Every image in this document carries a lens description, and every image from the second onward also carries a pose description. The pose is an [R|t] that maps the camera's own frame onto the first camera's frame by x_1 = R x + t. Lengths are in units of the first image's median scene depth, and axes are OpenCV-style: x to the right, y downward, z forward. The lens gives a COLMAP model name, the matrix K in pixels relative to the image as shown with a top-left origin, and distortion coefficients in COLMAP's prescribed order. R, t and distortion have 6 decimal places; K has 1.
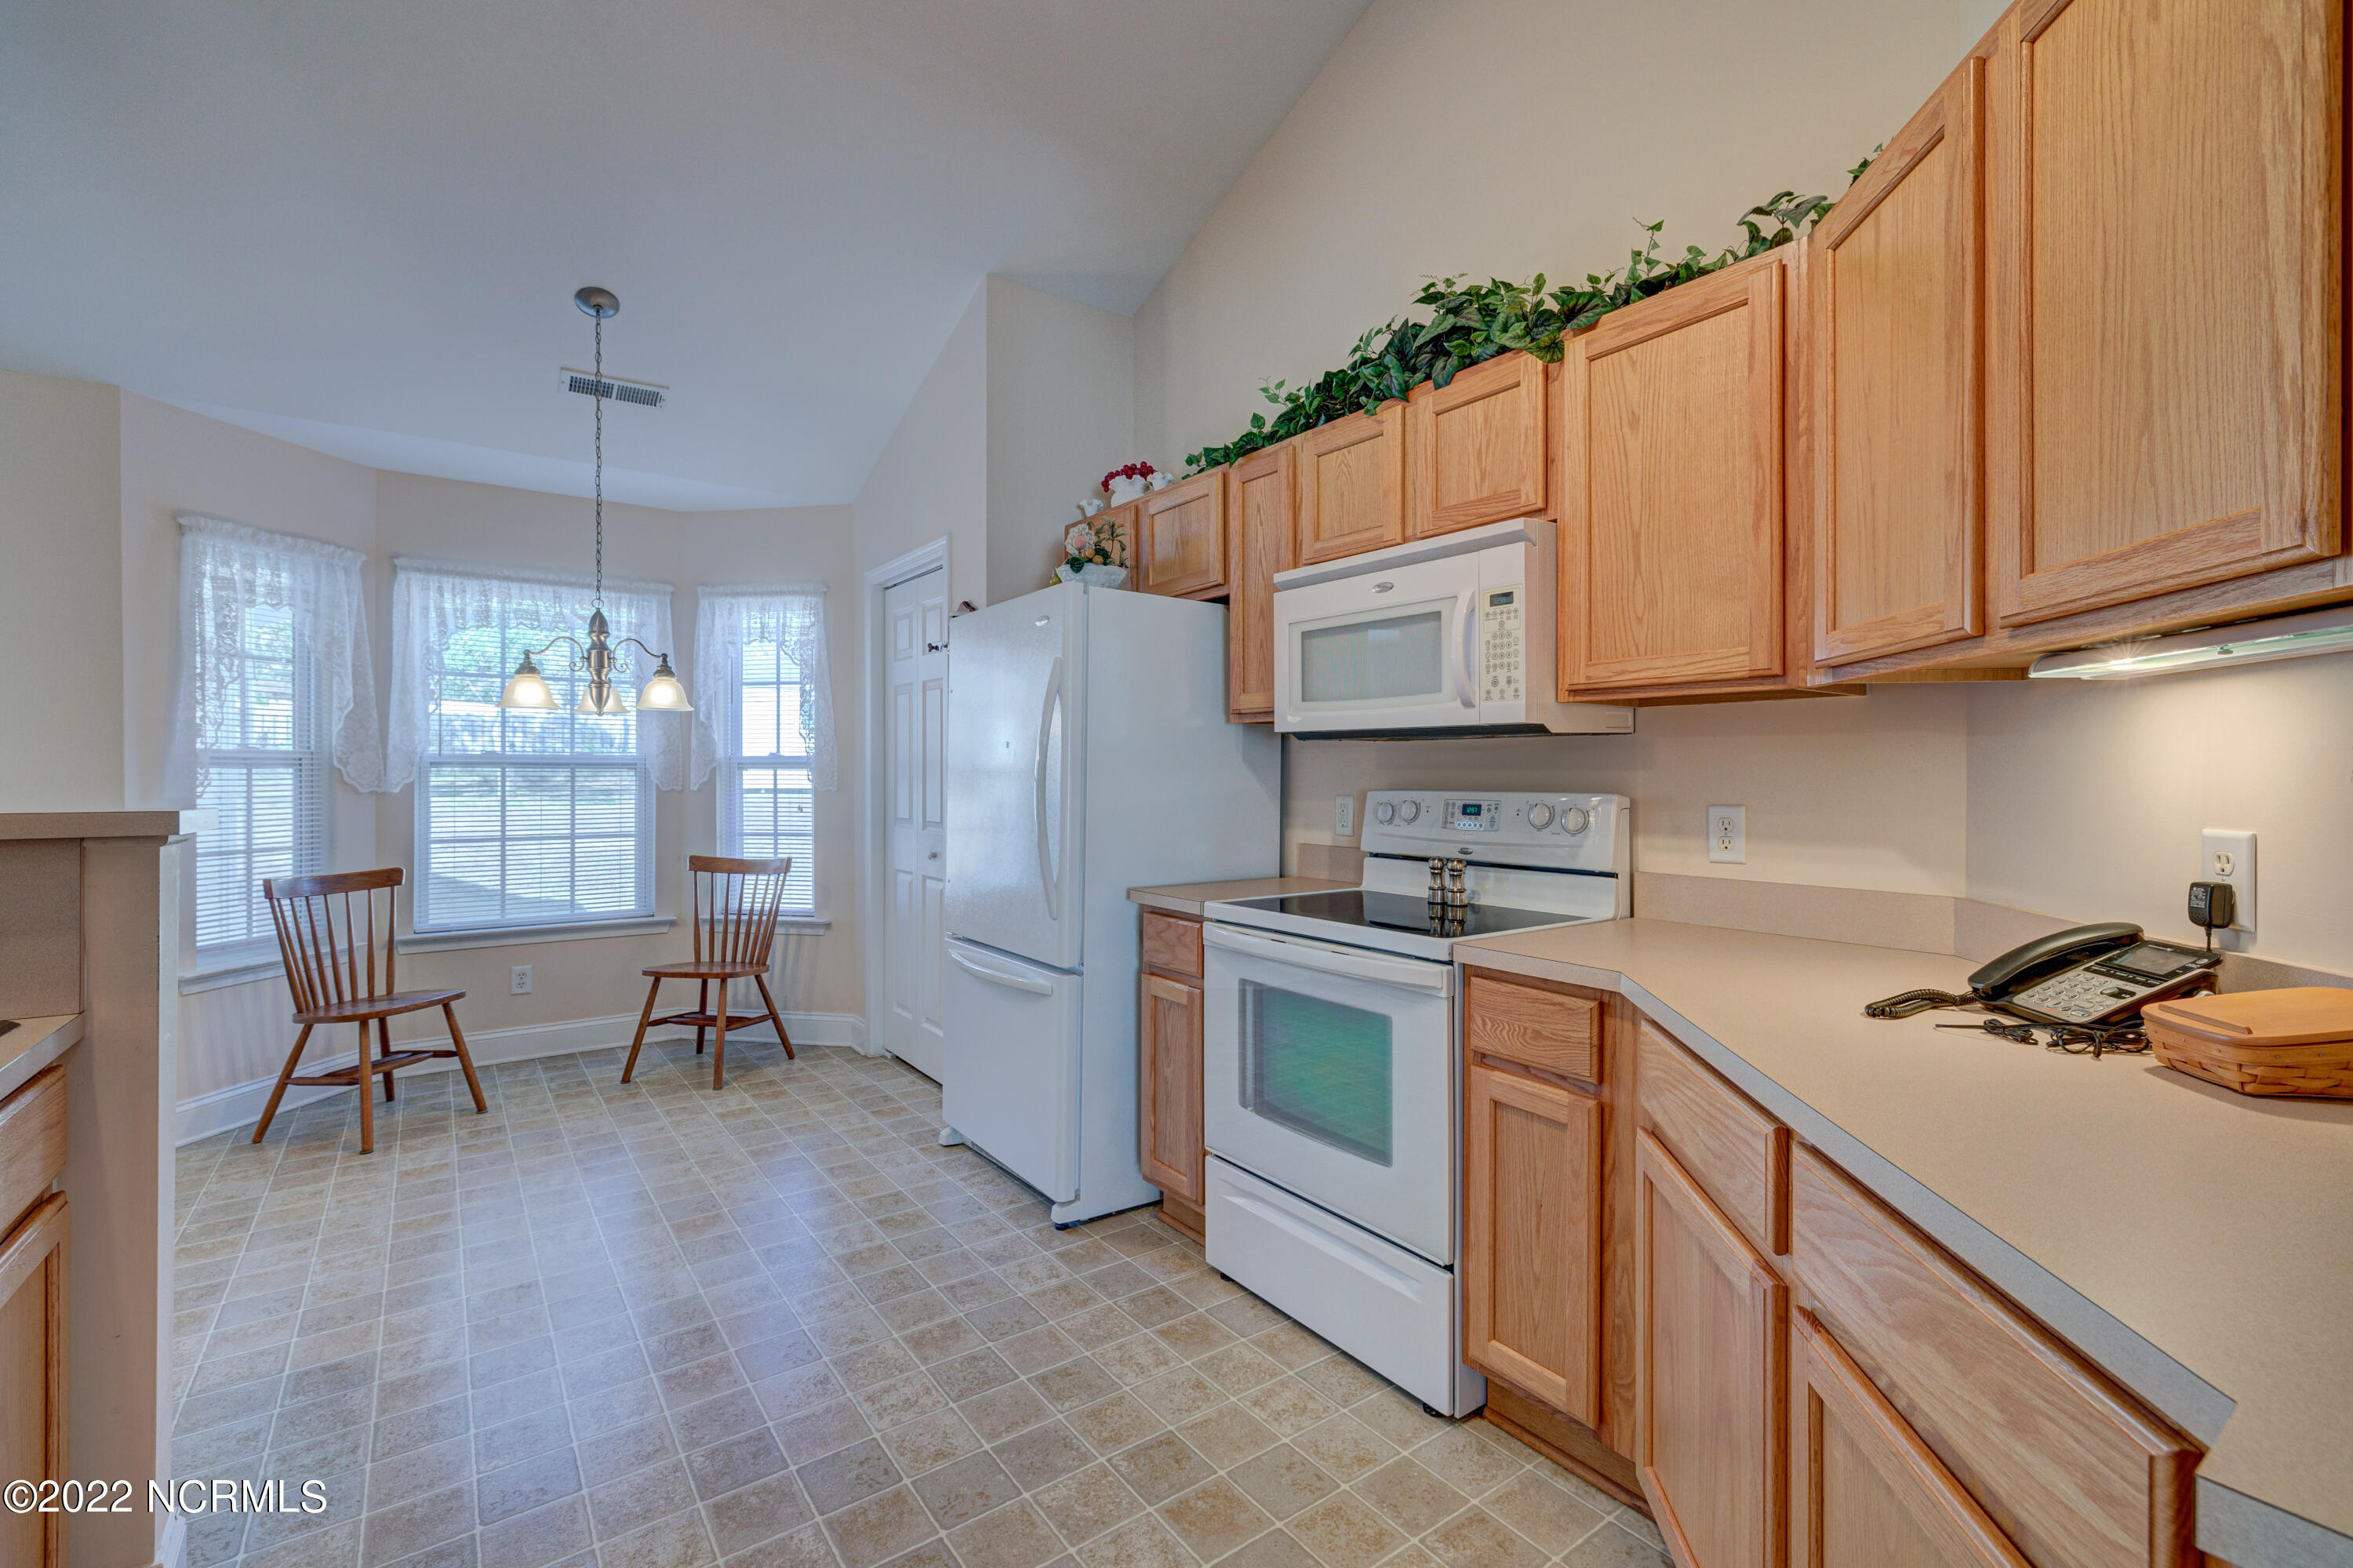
lens RADIAL K [[1015.6, 0, 1167.3], [0, 1015.6, 778.3], [0, 0, 1]] dist [-0.001513, -0.000243]
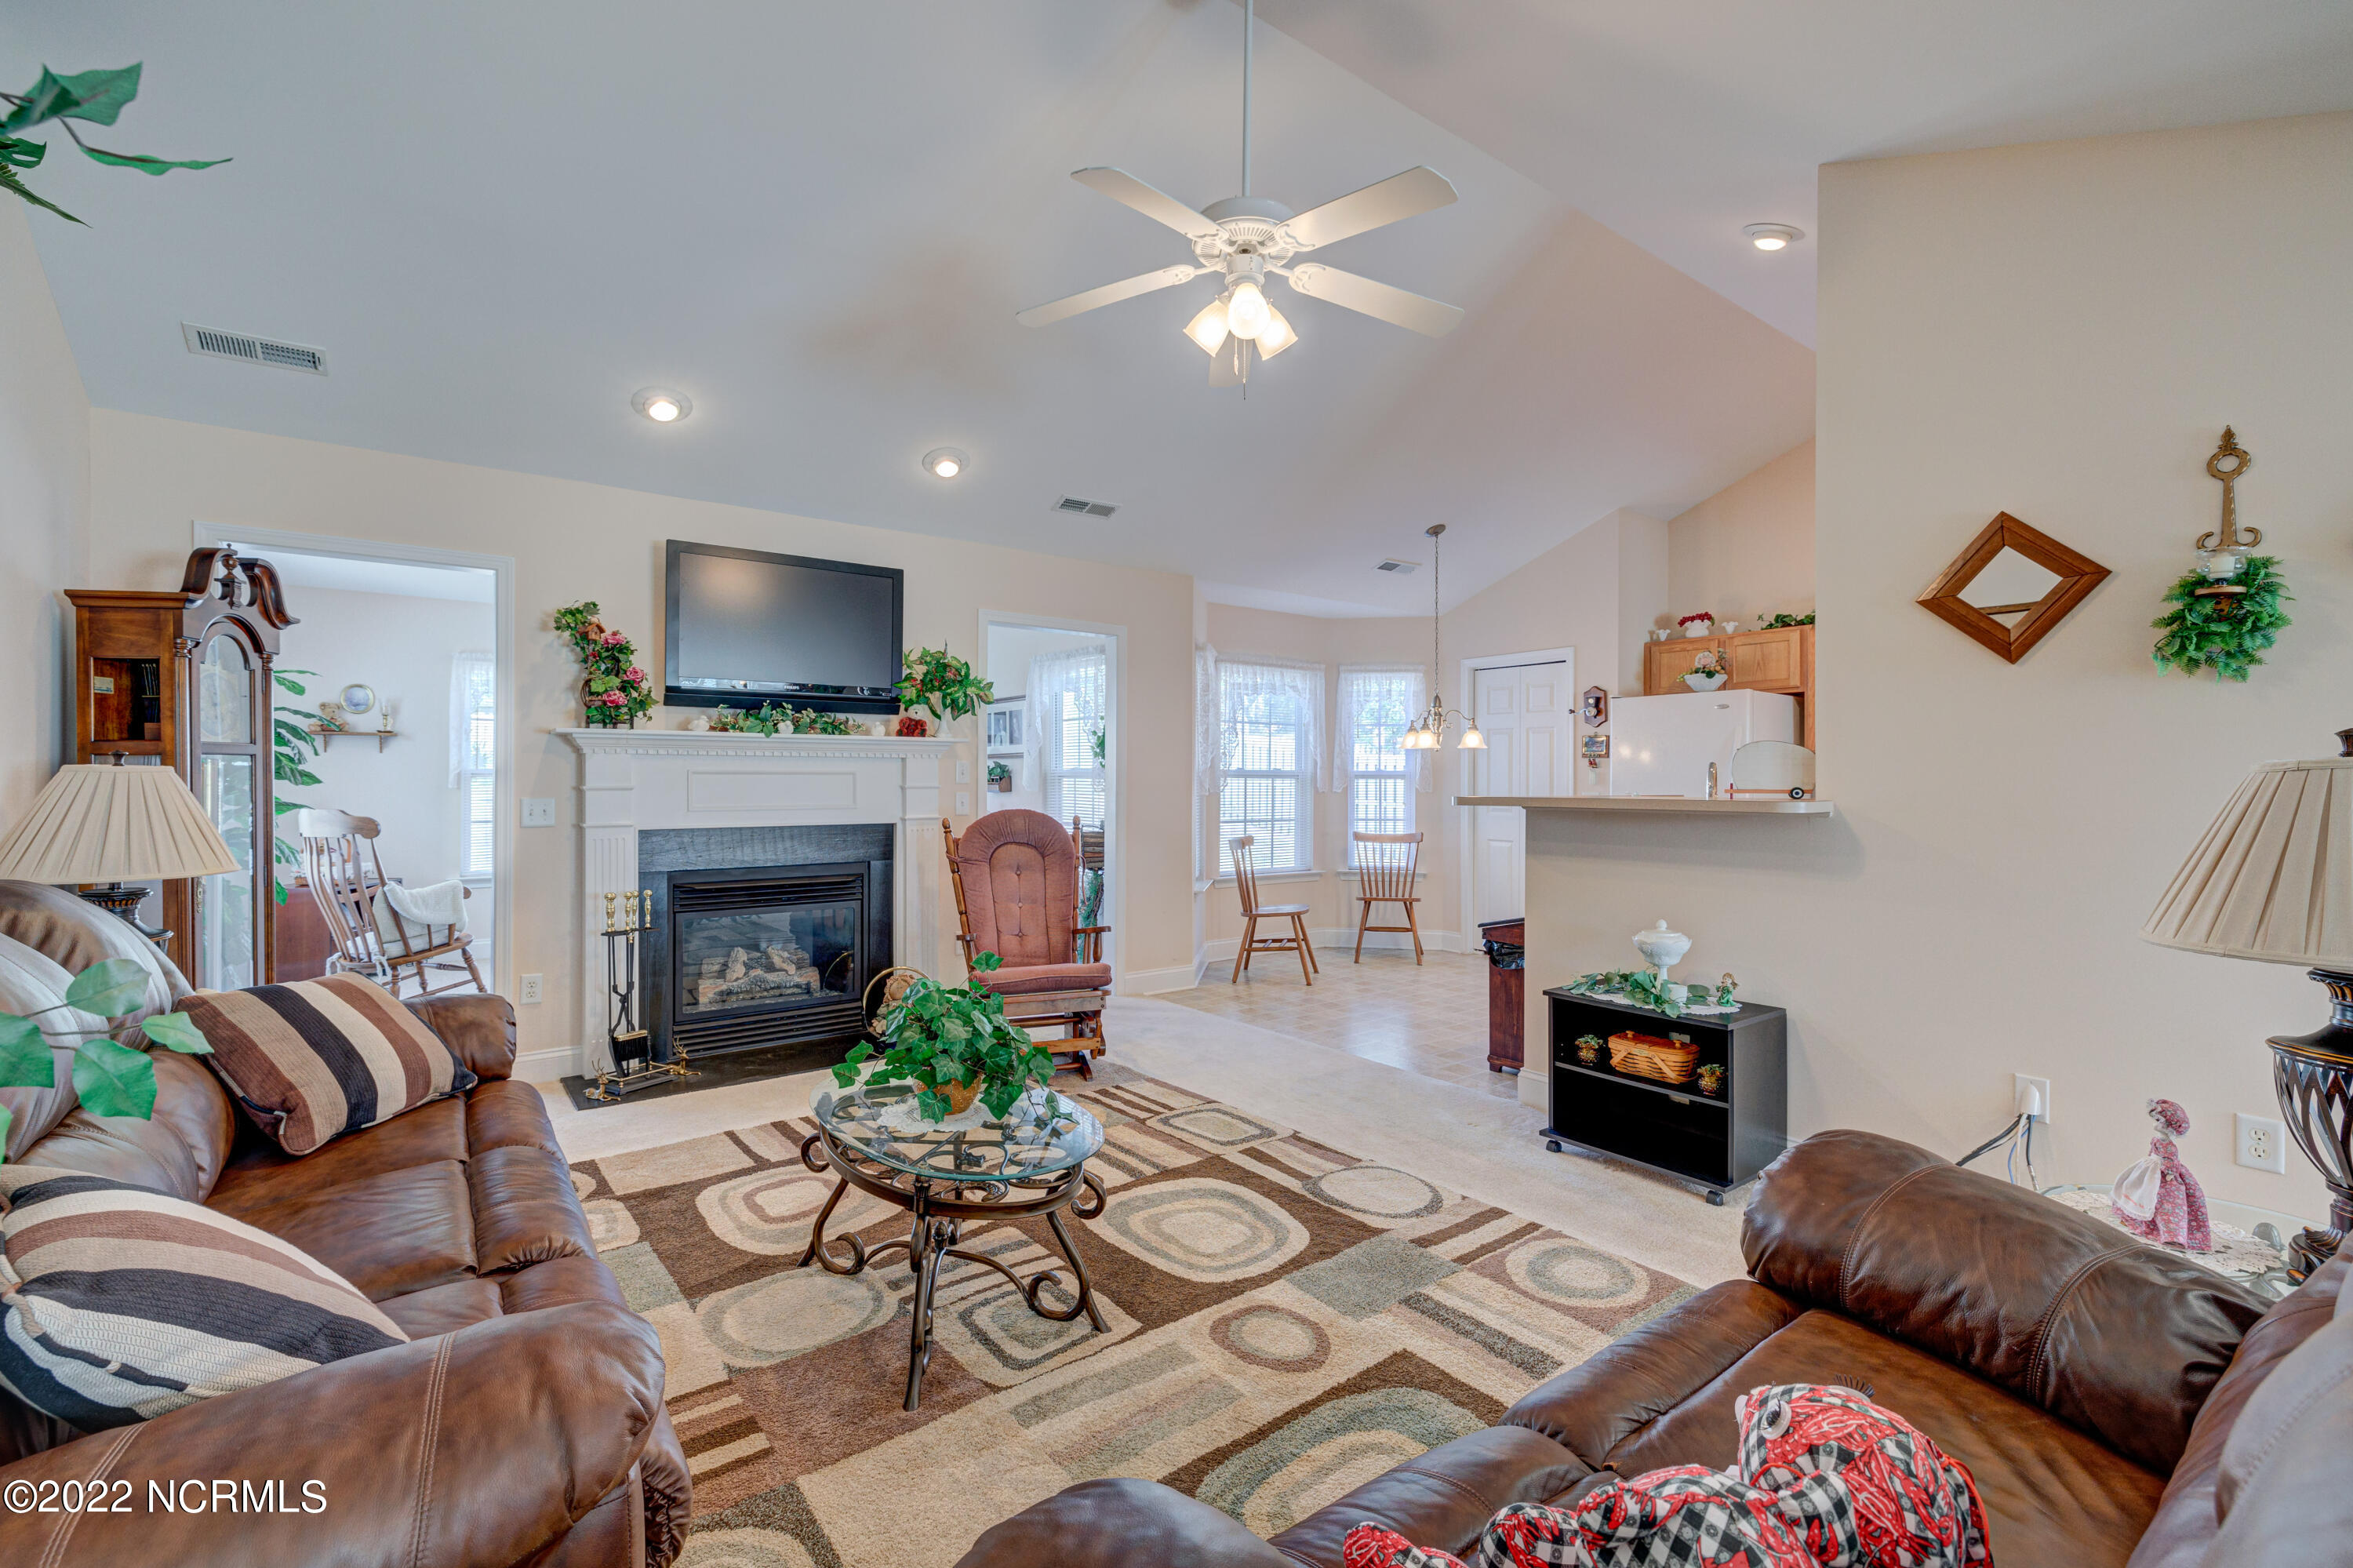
lens RADIAL K [[1019.7, 0, 1166.4], [0, 1019.7, 776.3], [0, 0, 1]] dist [0.021284, -0.000127]
pose [[0.999923, 0.000571, 0.012363, -0.900376], [-0.000469, 0.999966, -0.008248, 0.000535], [-0.012367, 0.008242, 0.999890, -0.729084]]
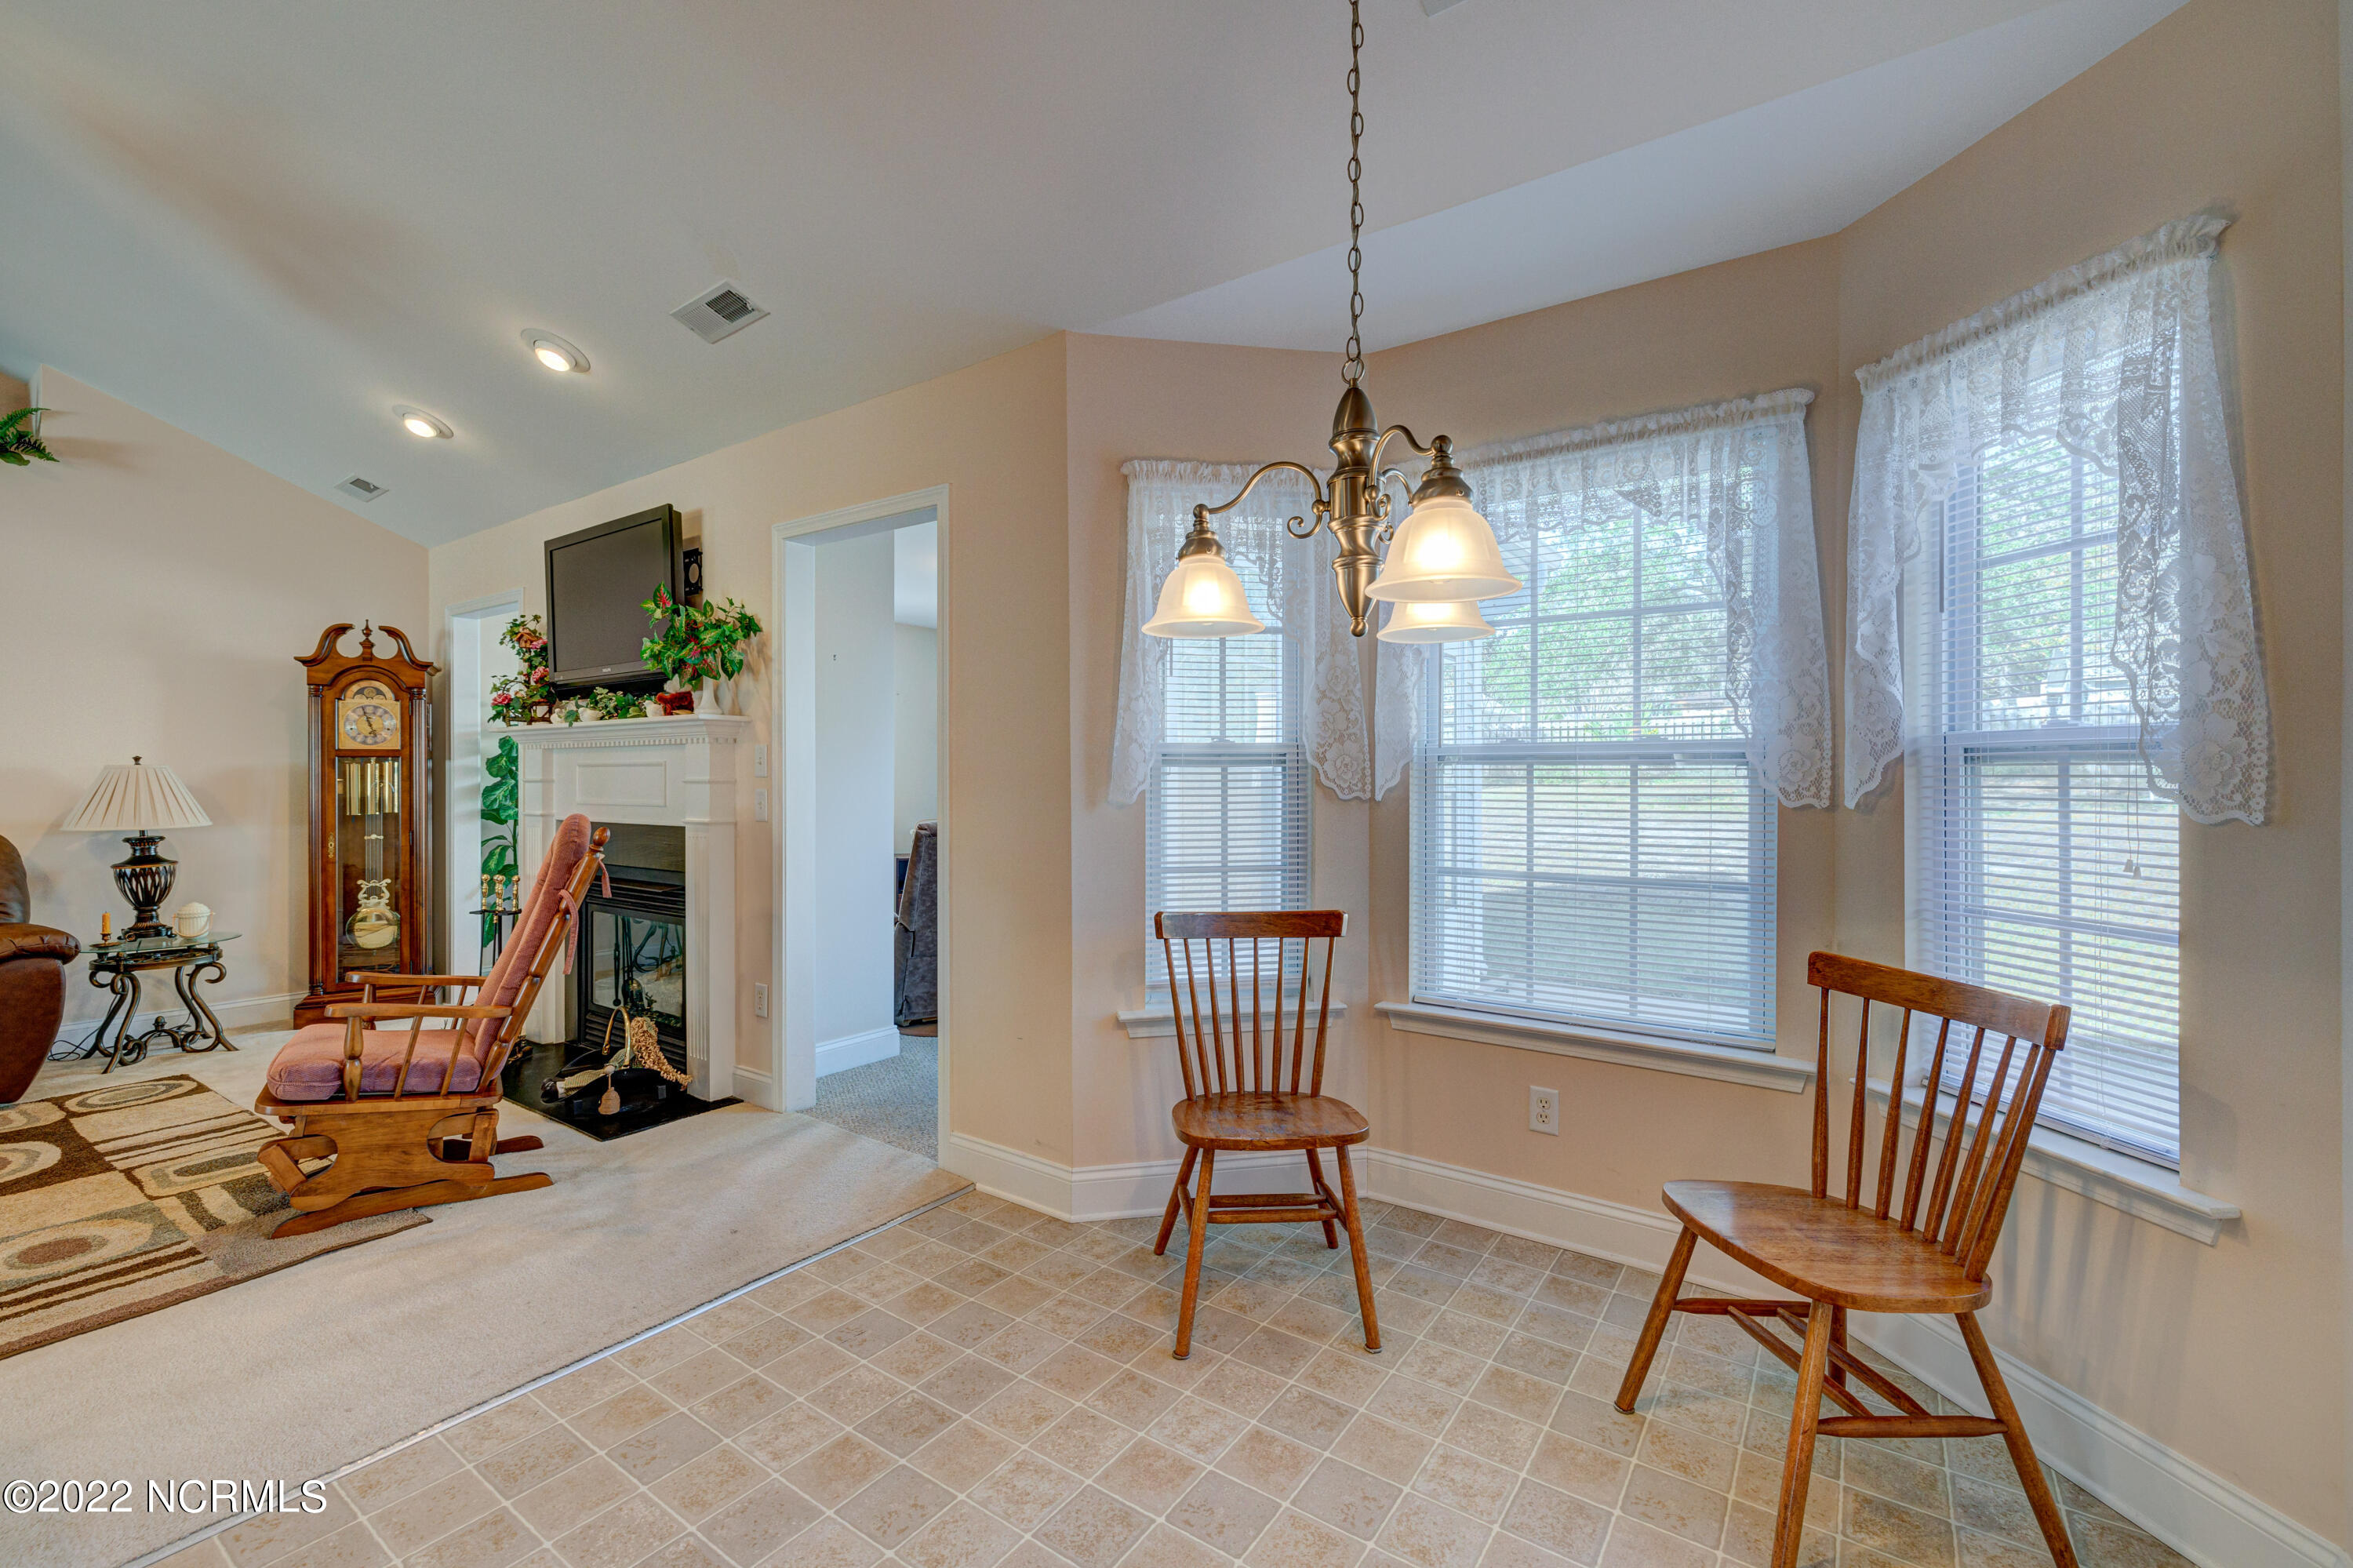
lens RADIAL K [[988.7, 0, 1169.5], [0, 988.7, 776.8], [0, 0, 1]] dist [0.000709, -0.000628]
pose [[0.324333, 0.000580, -0.945943, -0.162076], [-0.004528, 0.999989, -0.000940, -0.000833], [0.945932, 0.004588, 0.324332, 0.659677]]
